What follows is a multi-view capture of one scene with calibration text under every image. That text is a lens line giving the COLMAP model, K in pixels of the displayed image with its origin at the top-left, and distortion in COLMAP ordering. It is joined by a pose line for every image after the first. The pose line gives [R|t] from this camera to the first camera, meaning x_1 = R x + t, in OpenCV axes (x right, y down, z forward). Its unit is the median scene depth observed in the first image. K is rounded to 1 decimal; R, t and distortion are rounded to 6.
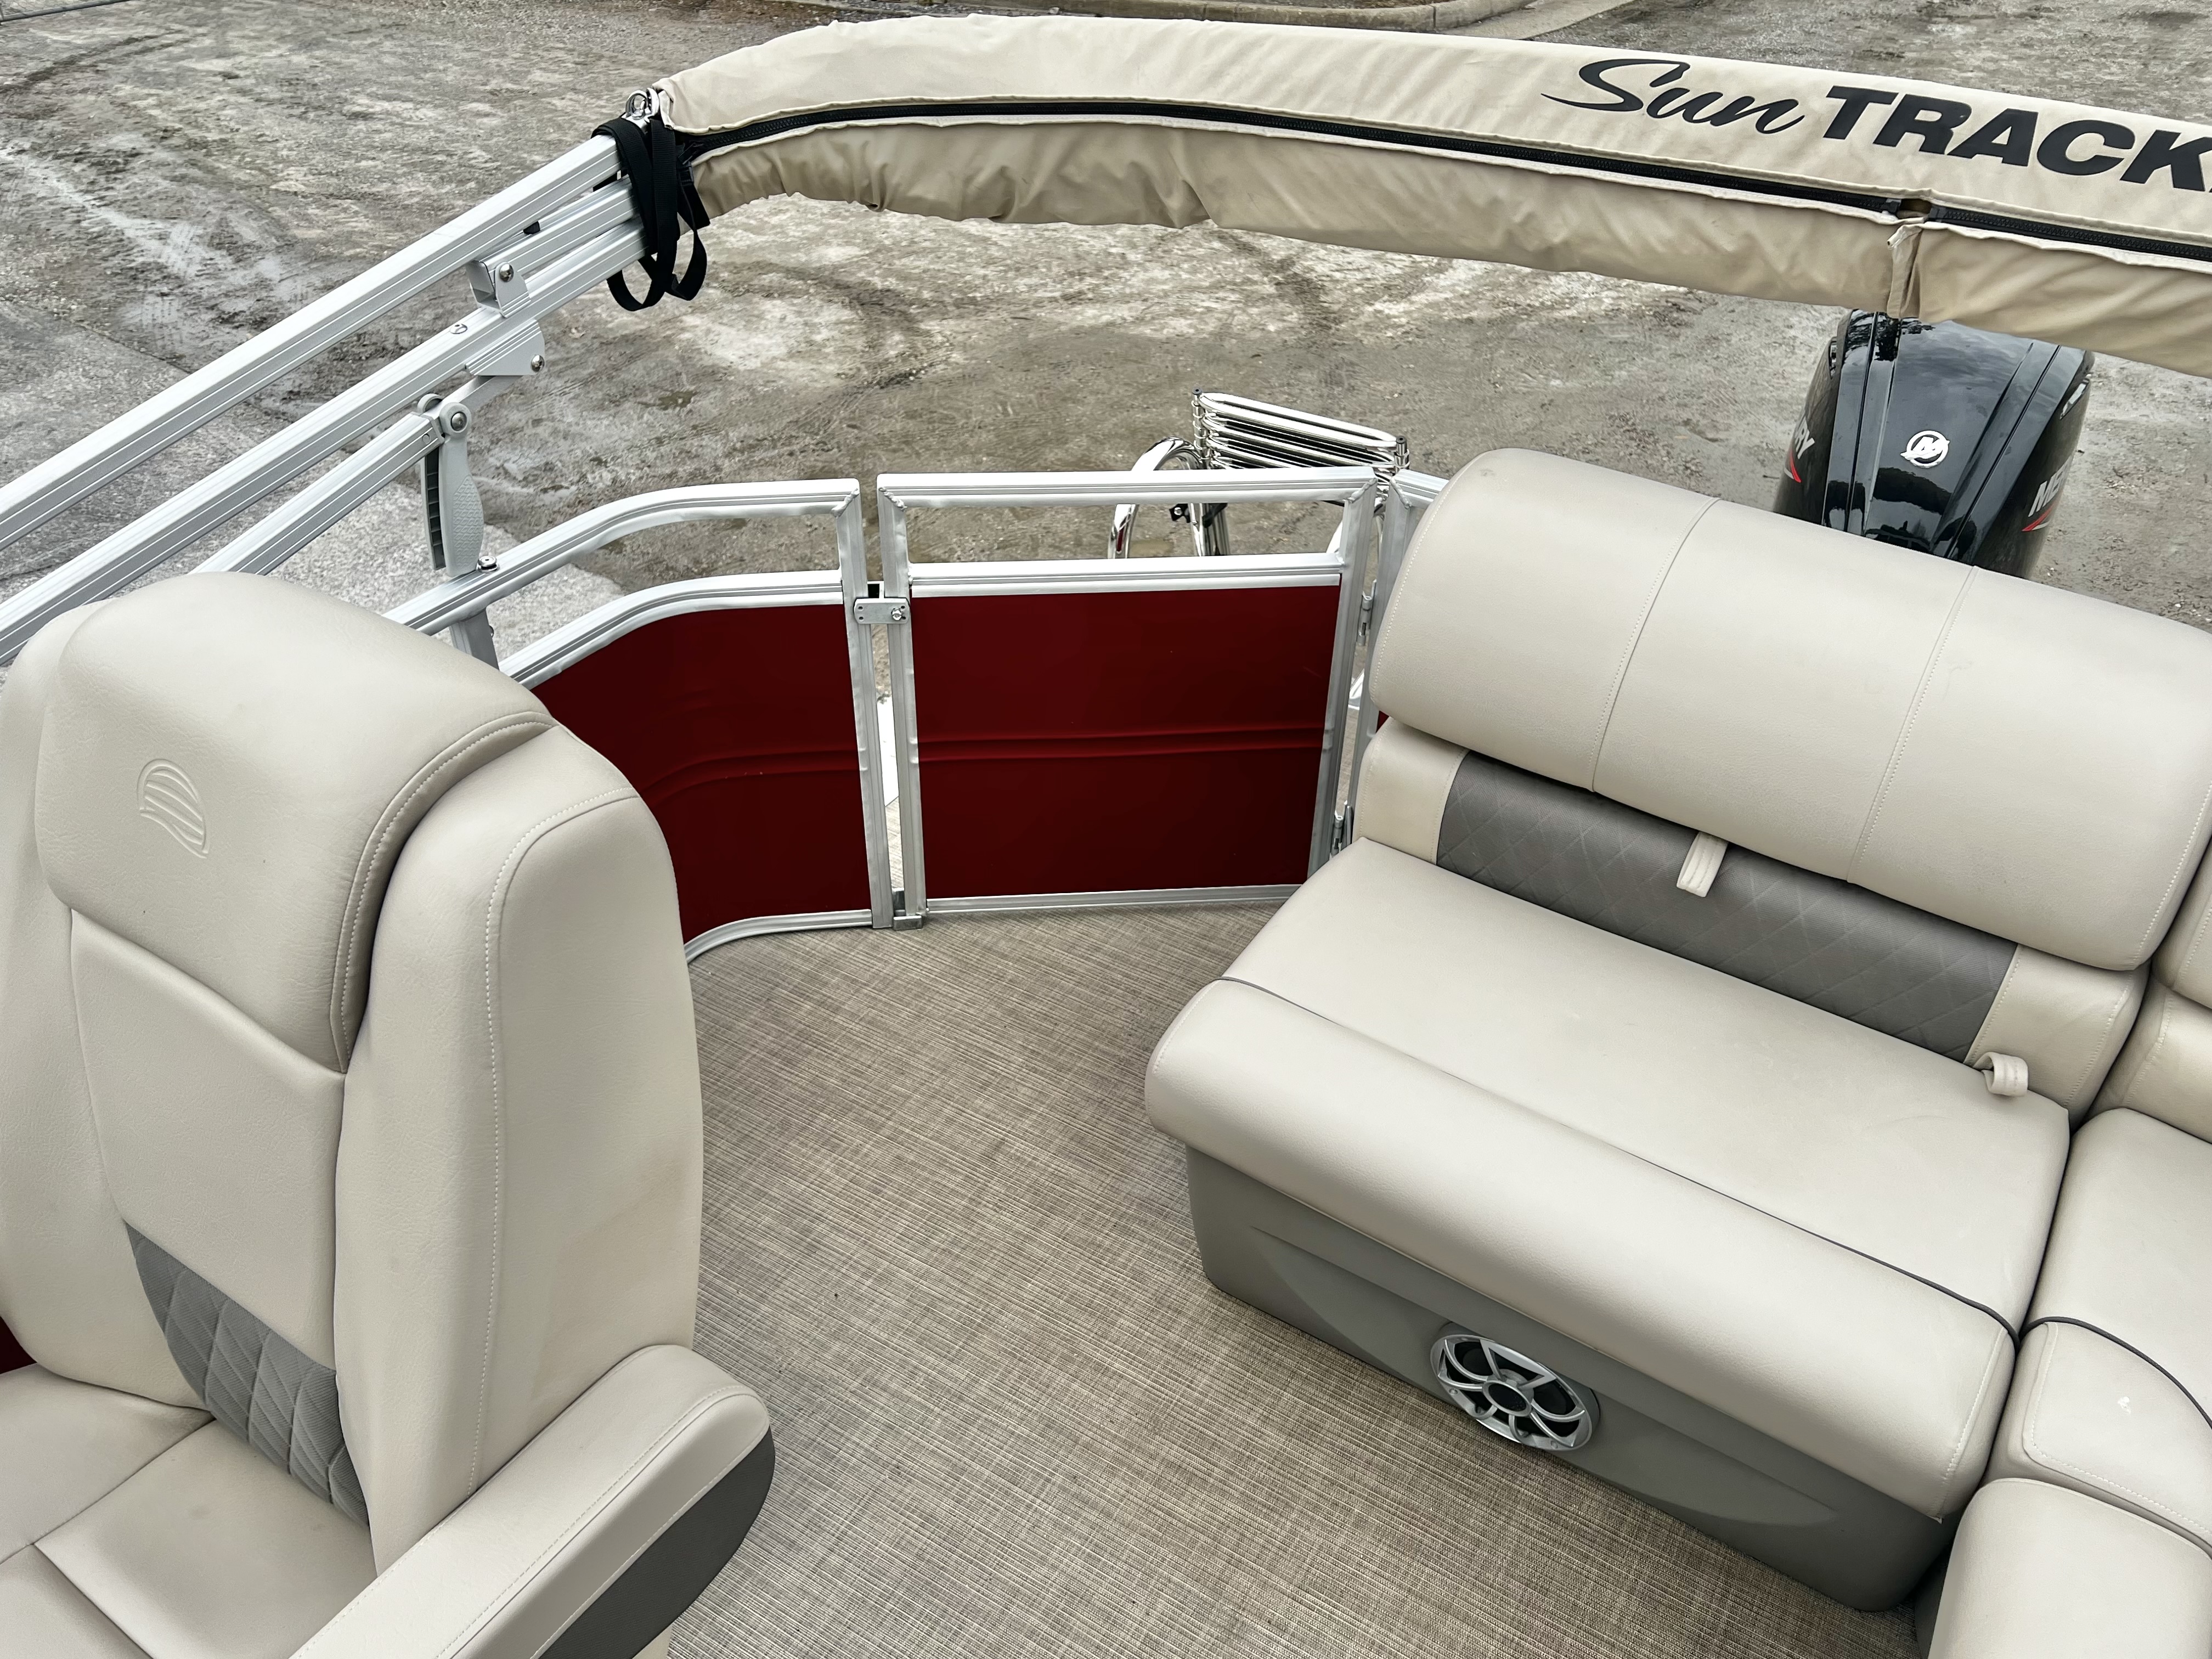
lens RADIAL K [[1677.6, 0, 1117.6], [0, 1677.6, 821.1], [0, 0, 1]] dist [0.055343, -0.059208]
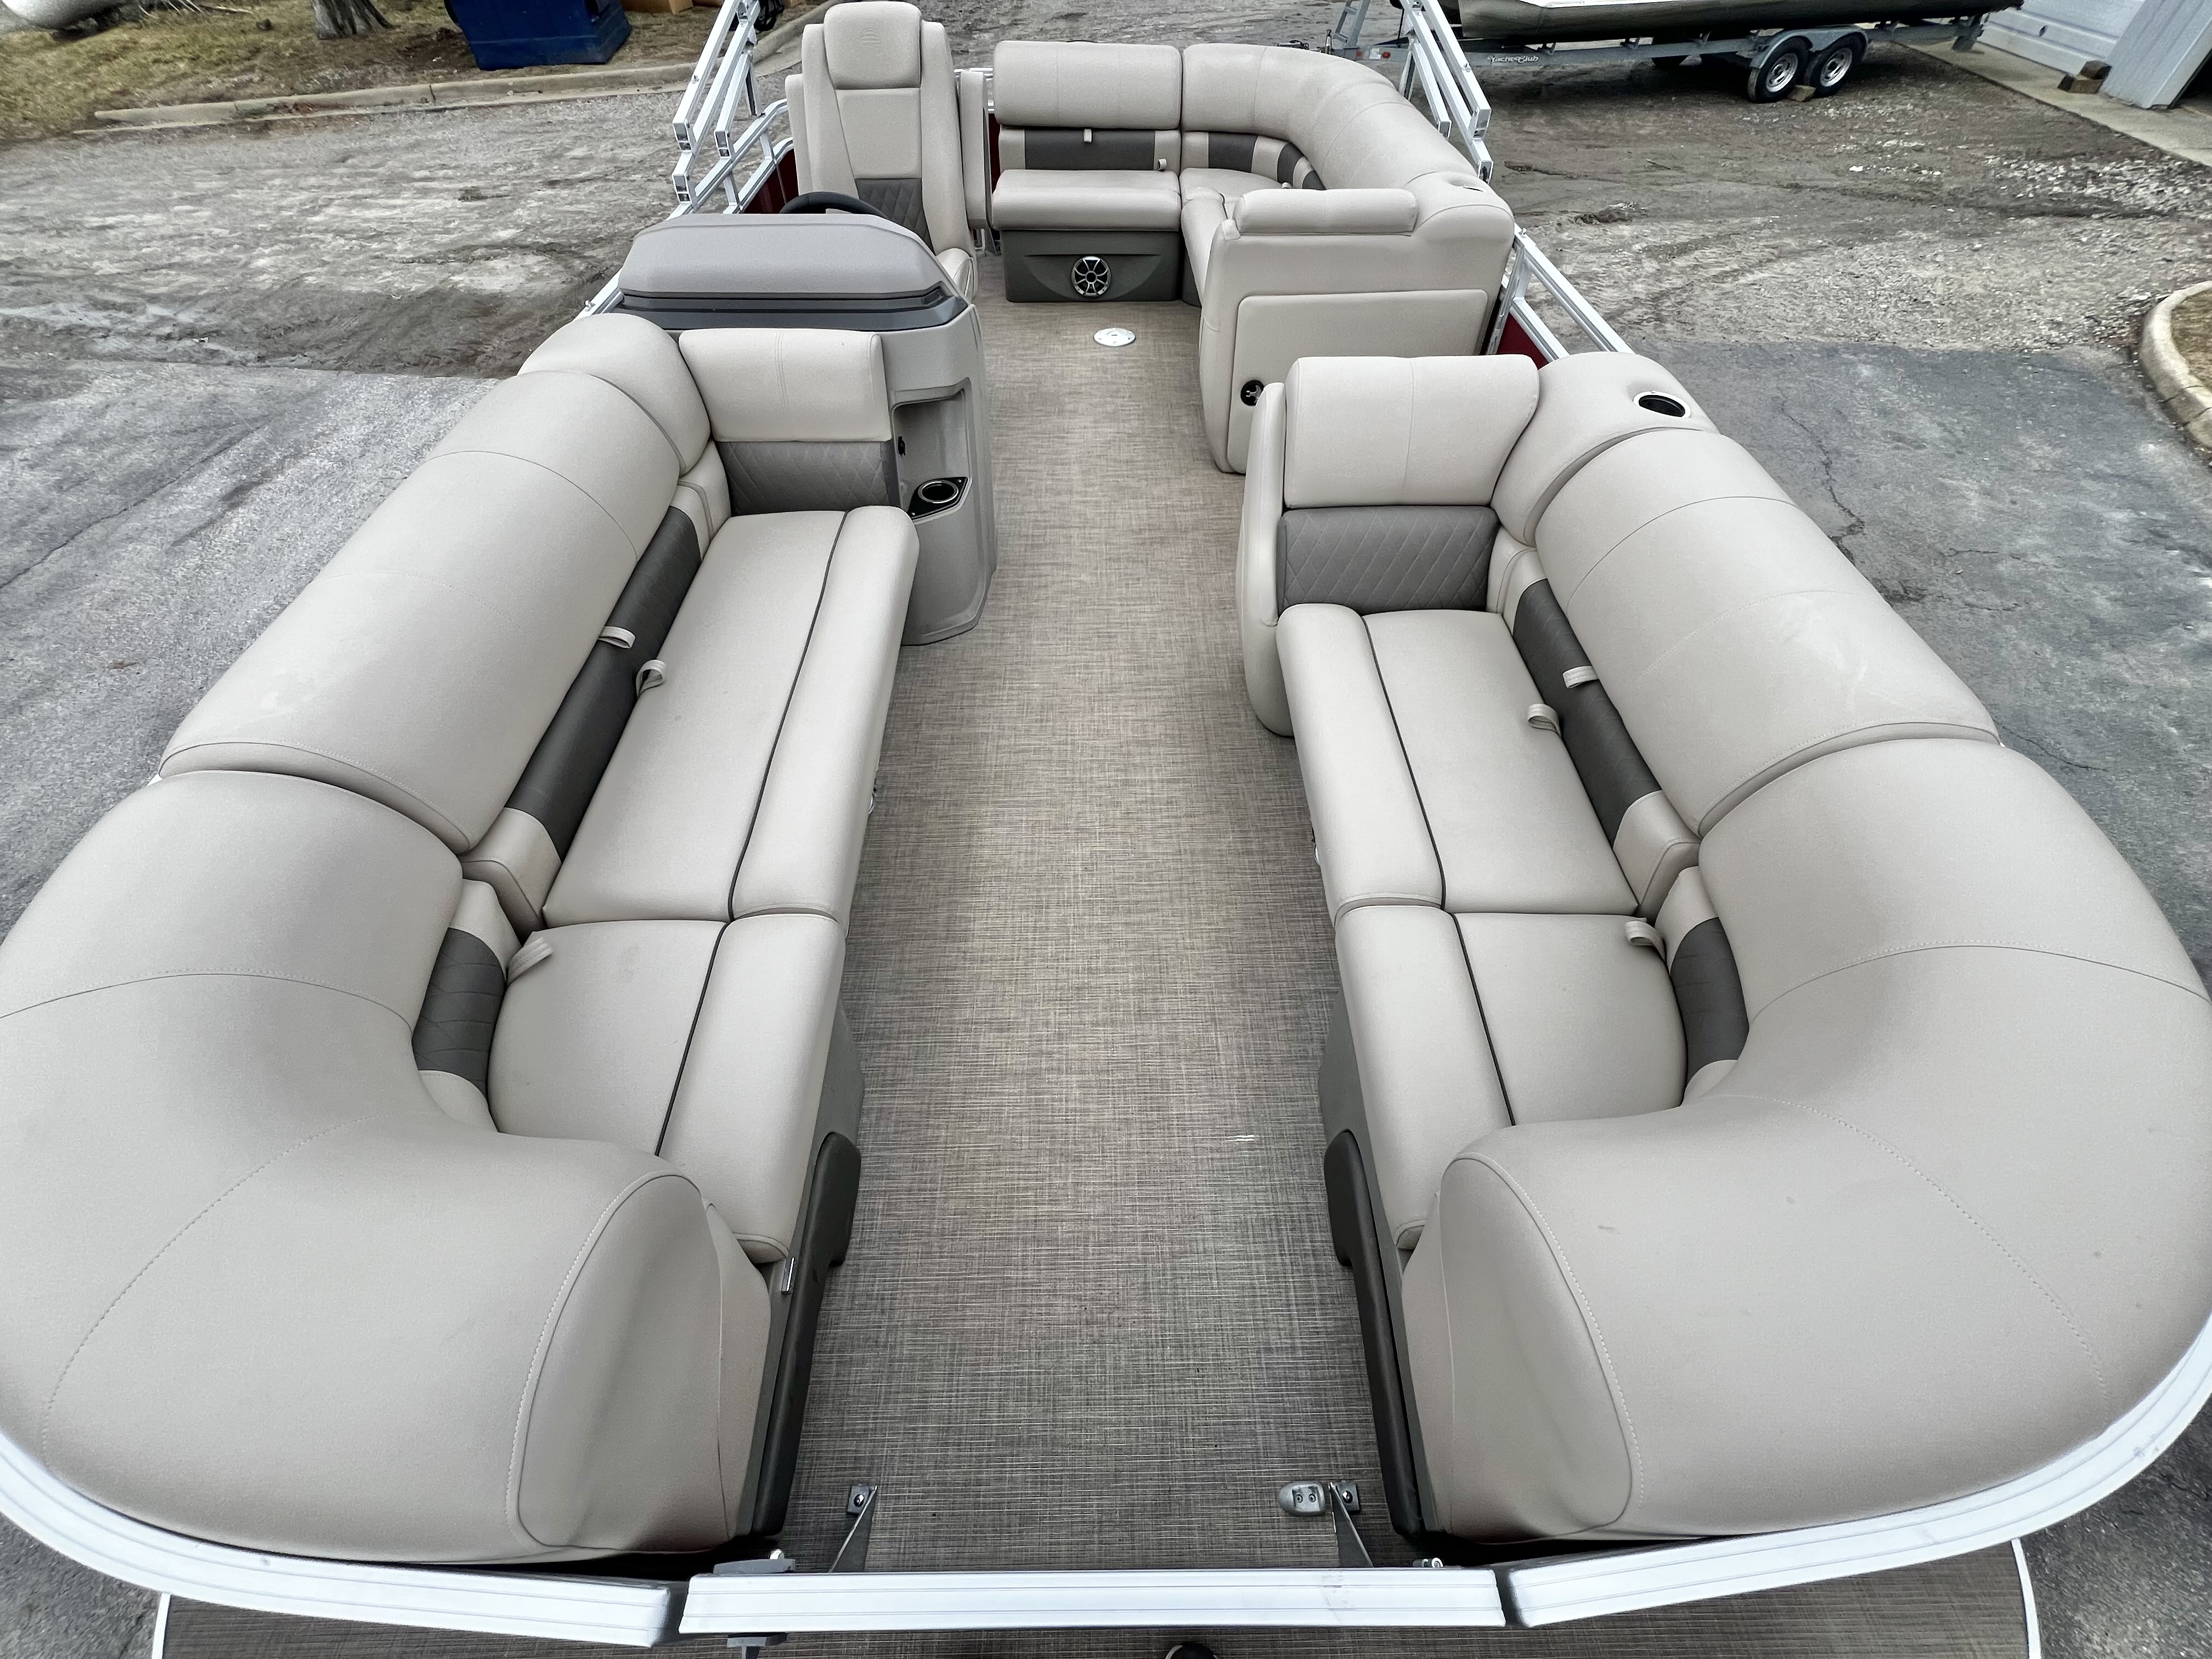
lens RADIAL K [[880.1, 0, 1101.1], [0, 880.1, 833.9], [0, 0, 1]] dist [-0.000649, -0.000742]
pose [[0.848065, -0.423595, 0.318360, -1.008773], [0.331069, 0.892672, 0.305827, 0.874871], [-0.413738, -0.153962, 0.897283, -1.188006]]
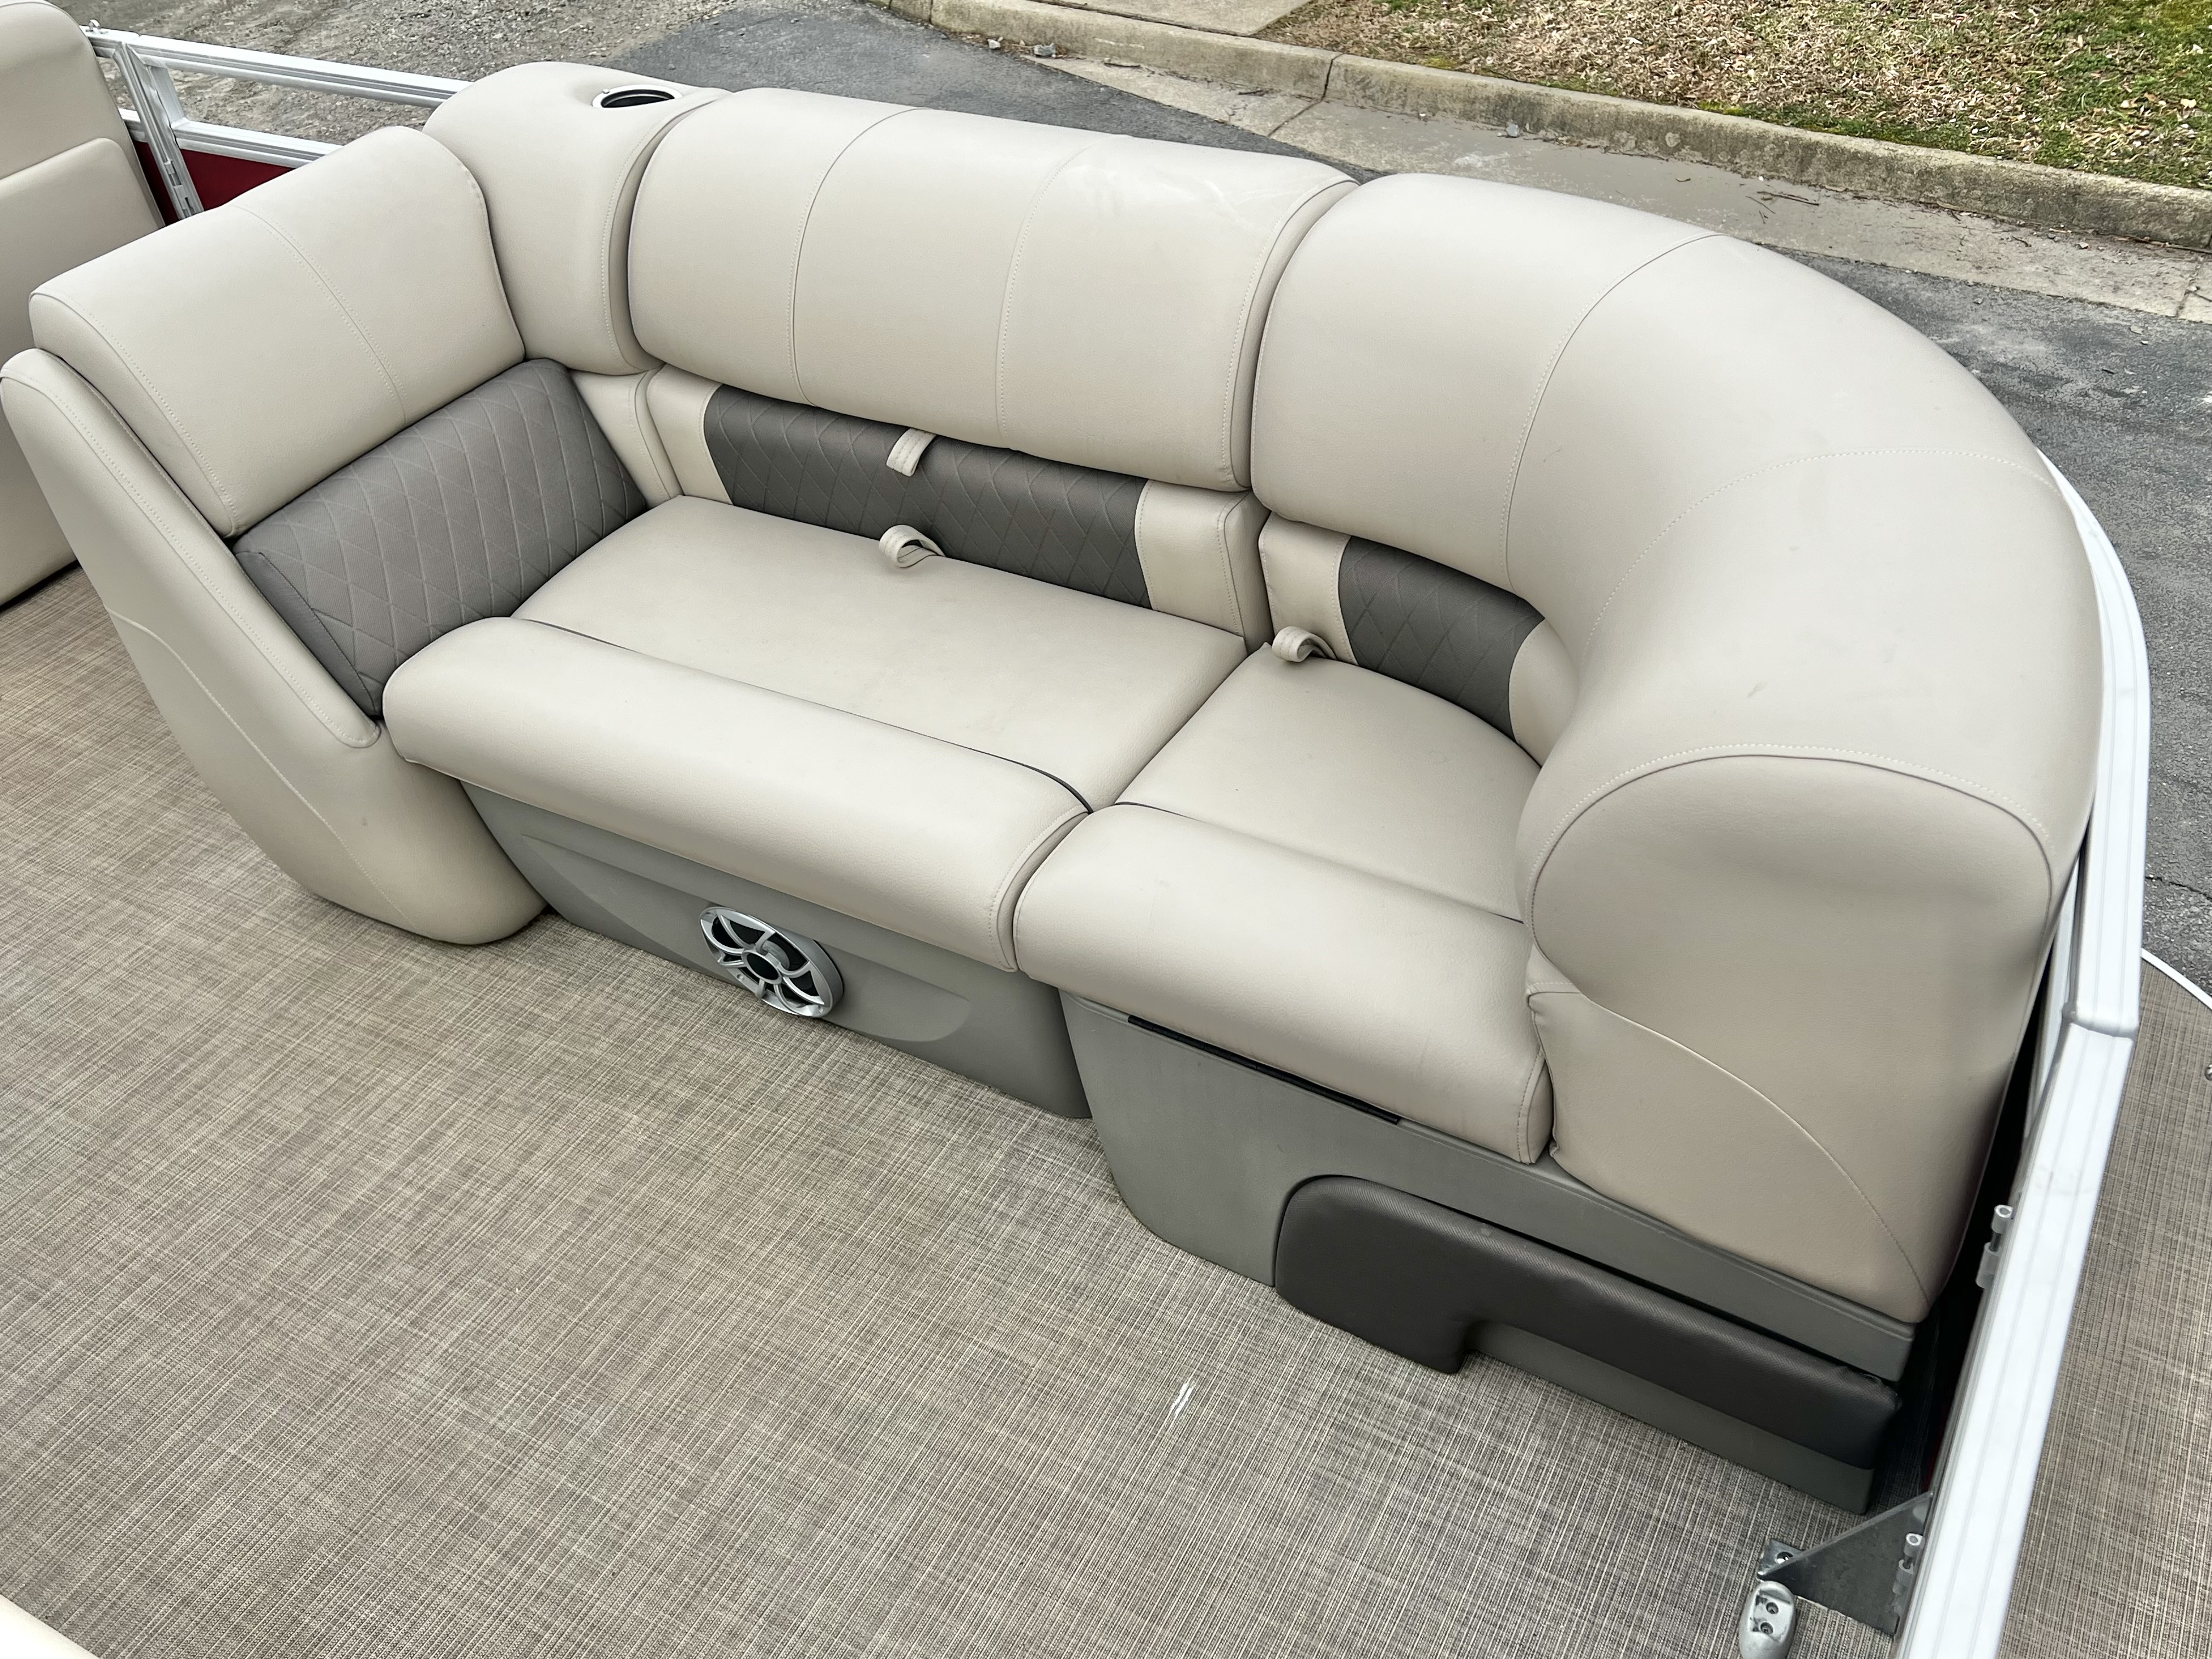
lens RADIAL K [[1891.6, 0, 1136.6], [0, 1891.6, 822.9], [0, 0, 1]] dist [0.030959, -0.006643]
pose [[-0.043684, -0.644026, 0.763756, -1.274823], [0.646640, 0.564518, 0.513007, 0.792173], [-0.761543, 0.516285, 0.391792, -1.018248]]
